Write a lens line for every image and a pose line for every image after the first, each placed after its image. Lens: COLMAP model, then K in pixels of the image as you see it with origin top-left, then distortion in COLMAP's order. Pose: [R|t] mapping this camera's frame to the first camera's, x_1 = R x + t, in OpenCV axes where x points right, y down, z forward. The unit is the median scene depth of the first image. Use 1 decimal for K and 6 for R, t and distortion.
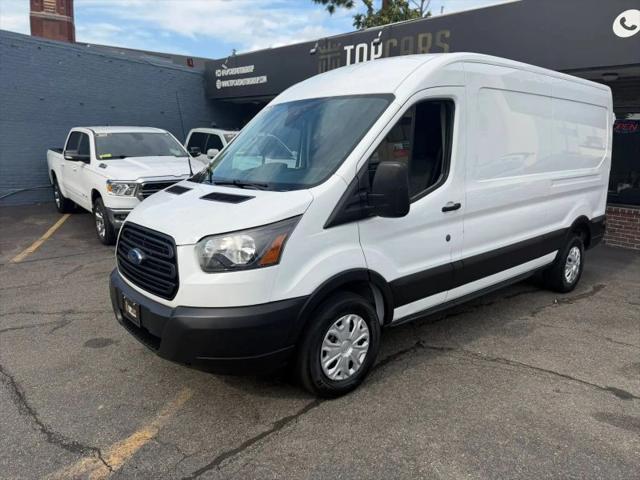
lens RADIAL K [[453.9, 0, 320.3], [0, 453.9, 239.6], [0, 0, 1]] dist [0.024455, -0.026570]
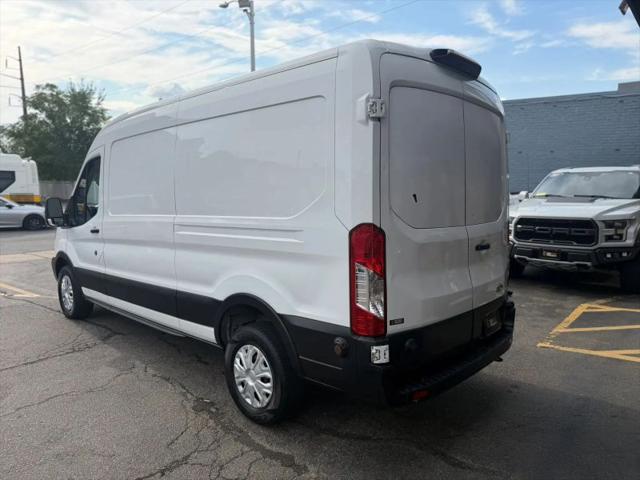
lens RADIAL K [[453.9, 0, 332.3], [0, 453.9, 239.9], [0, 0, 1]] dist [0.024455, -0.026570]
pose [[0.112708, 0.088424, -0.989686, 1.740369], [-0.189288, 0.979703, 0.065975, -0.270707], [0.975432, 0.179900, 0.127158, 1.524097]]
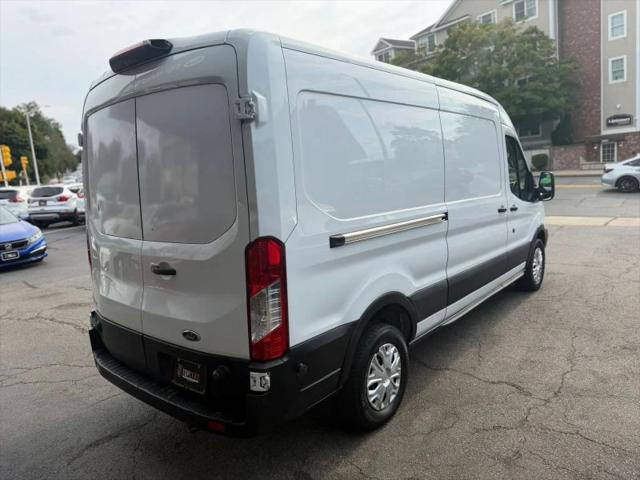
lens RADIAL K [[453.9, 0, 315.5], [0, 453.9, 233.4], [0, 0, 1]] dist [0.024455, -0.026570]
pose [[-0.986583, 0.064801, -0.149852, 0.729734], [0.013025, 0.946172, 0.323401, -0.546446], [0.162743, 0.317110, -0.934321, 2.645336]]
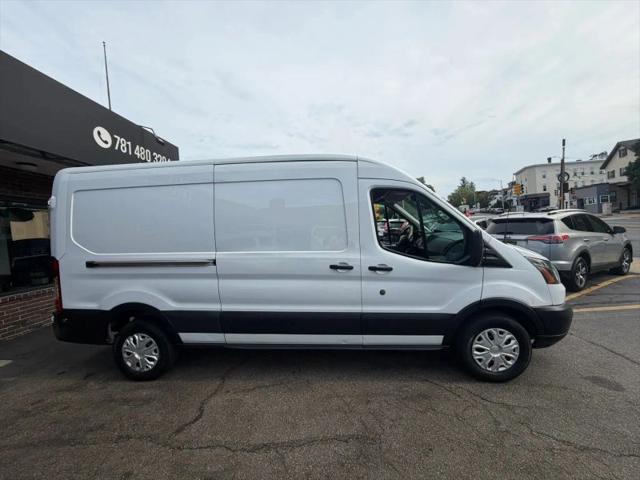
lens RADIAL K [[254.0, 0, 319.3], [0, 254.0, 237.3], [0, 0, 1]] dist [0.000938, -0.000022]
pose [[-0.692587, -0.015329, 0.721172, -0.477971], [0.176720, 0.965701, 0.190242, -0.405798], [-0.699352, 0.259205, -0.666122, 1.981207]]
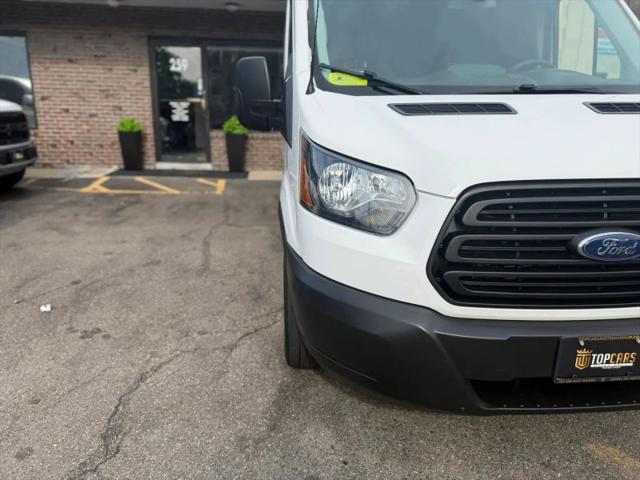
lens RADIAL K [[450.3, 0, 318.9], [0, 450.3, 246.4], [0, 0, 1]] dist [0.006631, -0.017706]
pose [[0.603122, -0.252593, 0.756598, -0.771324], [0.160683, 0.967564, 0.194936, -0.082102], [-0.781297, 0.004002, 0.624147, 0.793261]]
